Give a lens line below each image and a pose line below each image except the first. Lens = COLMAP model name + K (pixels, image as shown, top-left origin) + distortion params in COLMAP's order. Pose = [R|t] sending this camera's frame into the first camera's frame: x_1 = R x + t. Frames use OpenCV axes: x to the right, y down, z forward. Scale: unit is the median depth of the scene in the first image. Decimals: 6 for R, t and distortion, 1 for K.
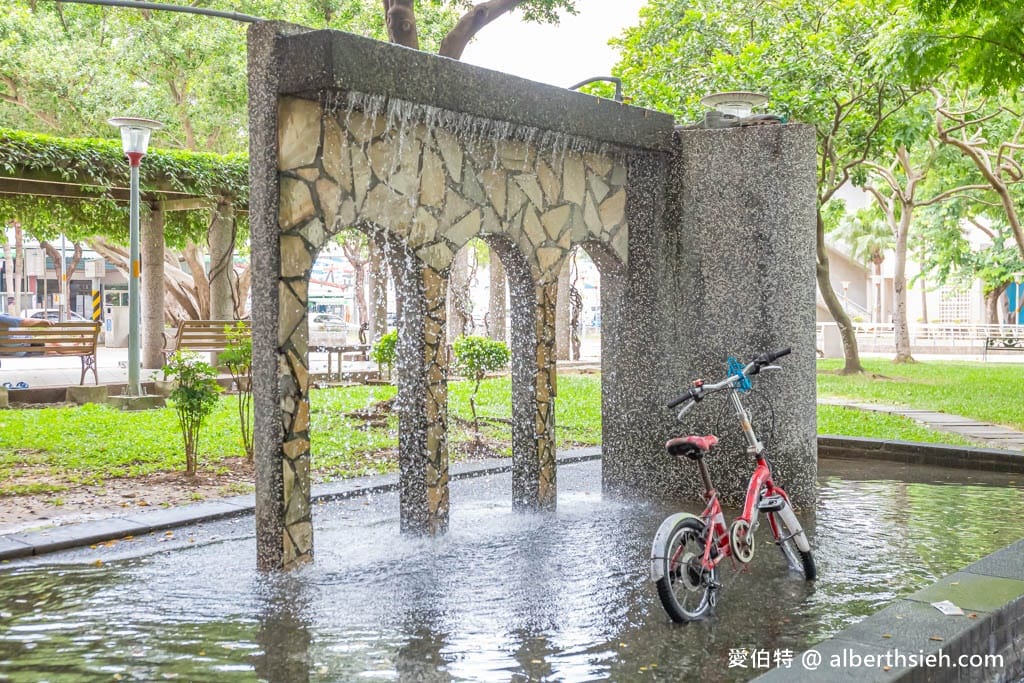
lens RADIAL K [[1207.8, 0, 513.5], [0, 1207.8, 338.8], [0, 0, 1]] dist [0.021610, 0.000000]
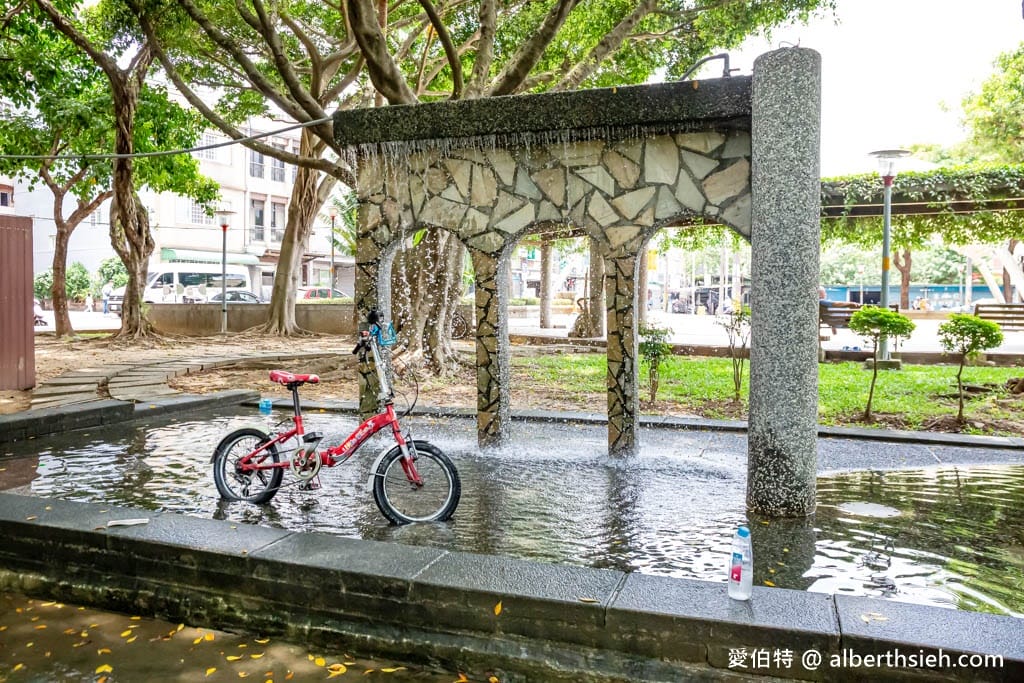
lens RADIAL K [[785.3, 0, 509.2], [0, 785.3, 332.2], [0, 0, 1]] dist [-0.040184, 0.010744]
pose [[0.316558, 0.036208, -0.947882, 0.648240], [-0.026956, 0.999211, 0.029167, 0.005223], [0.948190, 0.016318, 0.317284, 0.612770]]
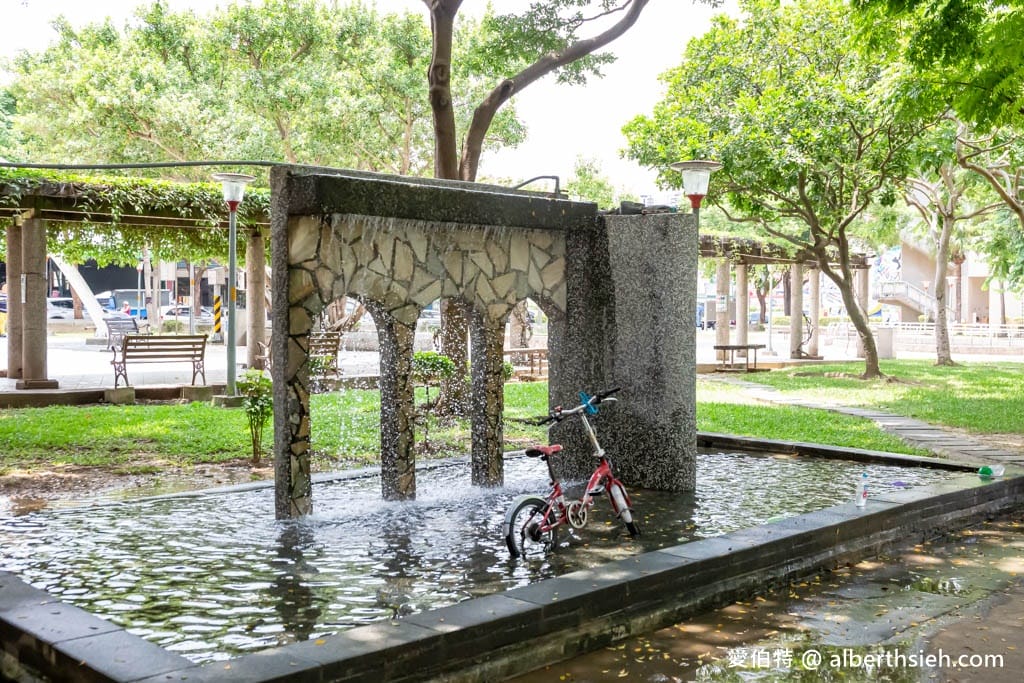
lens RADIAL K [[1169.2, 0, 513.1], [0, 1169.2, 337.5], [0, 0, 1]] dist [-0.001806, 0.000000]
pose [[0.995361, 0.007634, -0.095904, 0.162216], [-0.006842, 0.999940, 0.008583, -0.044521], [0.095963, -0.007887, 0.995354, -0.308883]]
